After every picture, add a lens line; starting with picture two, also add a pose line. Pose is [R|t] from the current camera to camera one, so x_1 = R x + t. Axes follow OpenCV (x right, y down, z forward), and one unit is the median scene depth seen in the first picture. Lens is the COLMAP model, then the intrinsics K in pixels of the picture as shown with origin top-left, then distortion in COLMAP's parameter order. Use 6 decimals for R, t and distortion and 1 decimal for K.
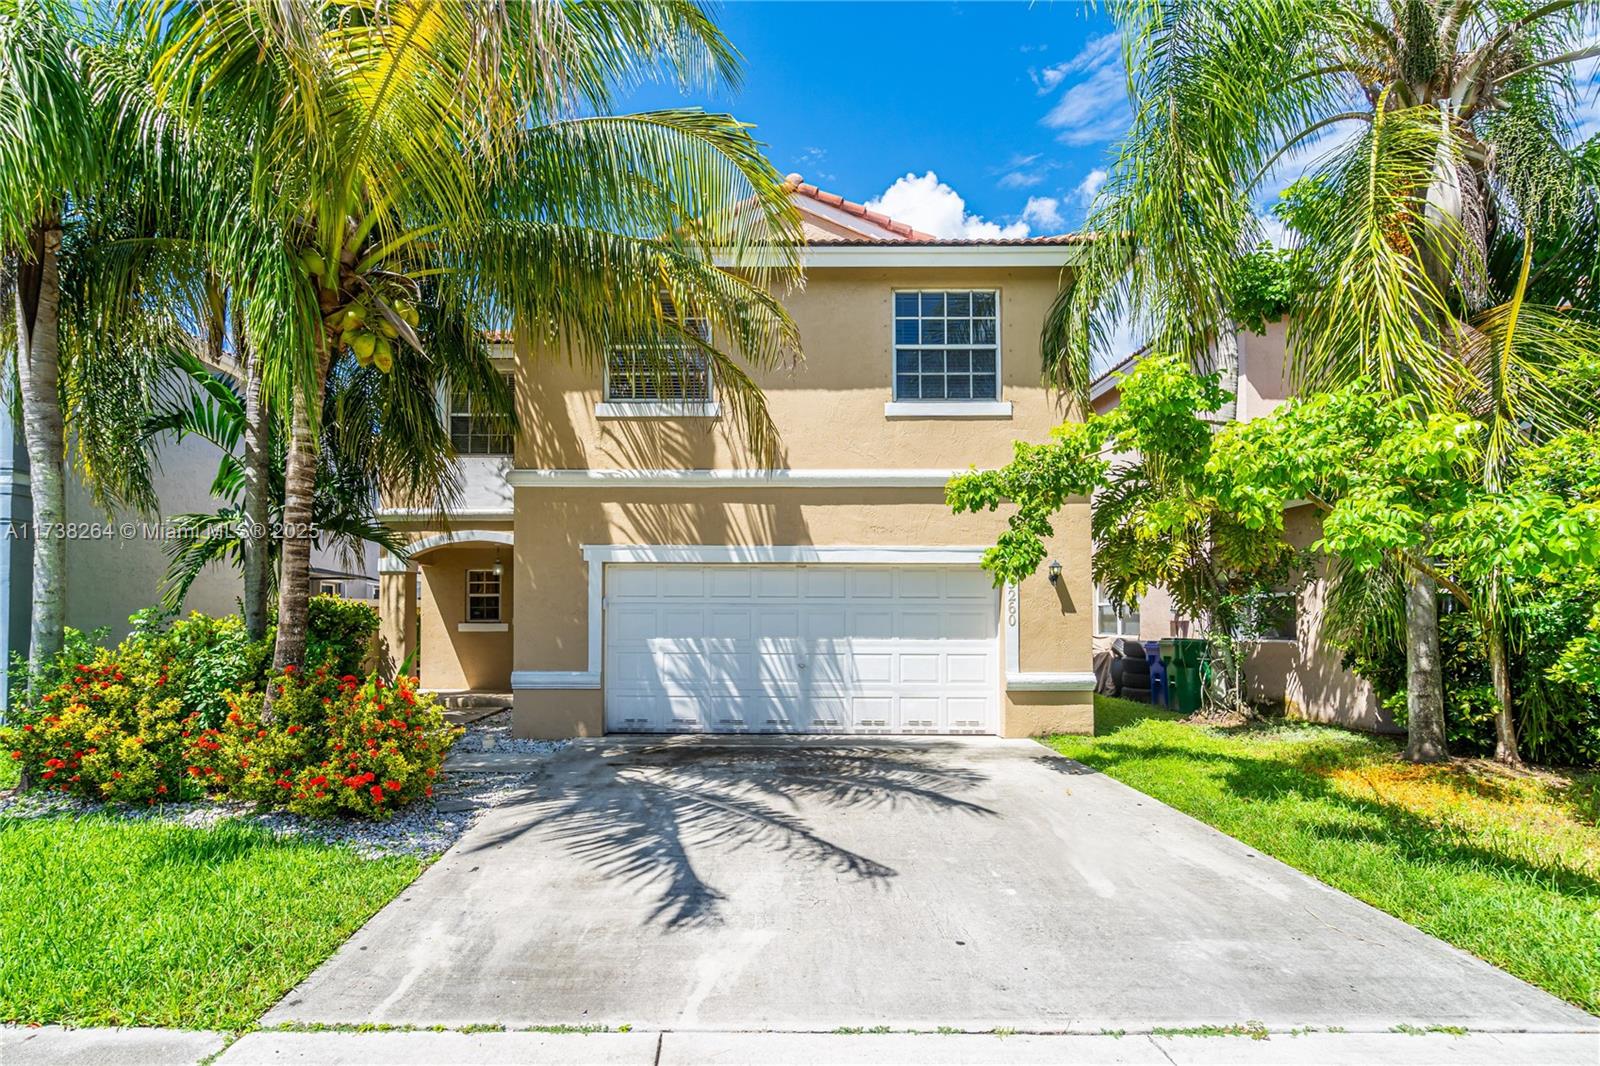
lens RADIAL K [[709.5, 0, 800.5], [0, 709.5, 588.7], [0, 0, 1]] dist [-0.000505, -0.000074]
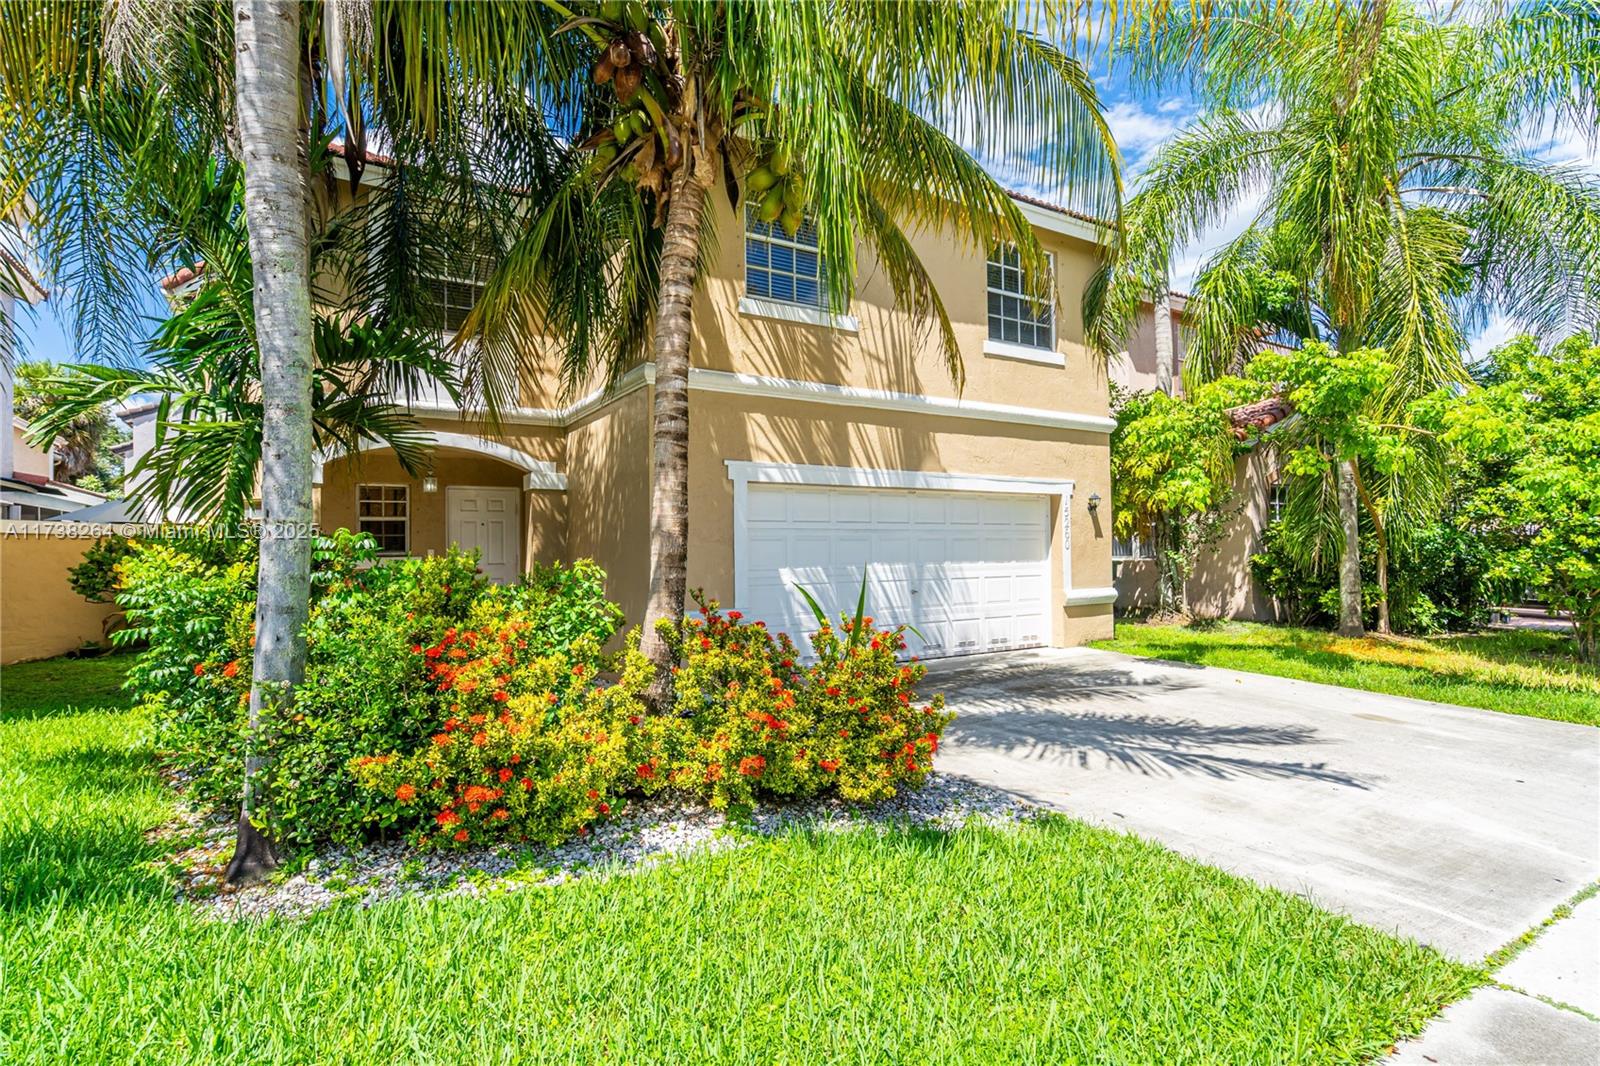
lens RADIAL K [[725.3, 0, 795.9], [0, 725.3, 515.4], [0, 0, 1]] dist [-0.002053, -0.000459]
pose [[0.866347, 0.011715, 0.499305, -0.664638], [-0.010251, 0.999931, -0.005675, 0.008859], [-0.499337, -0.000202, 0.866408, 0.203851]]
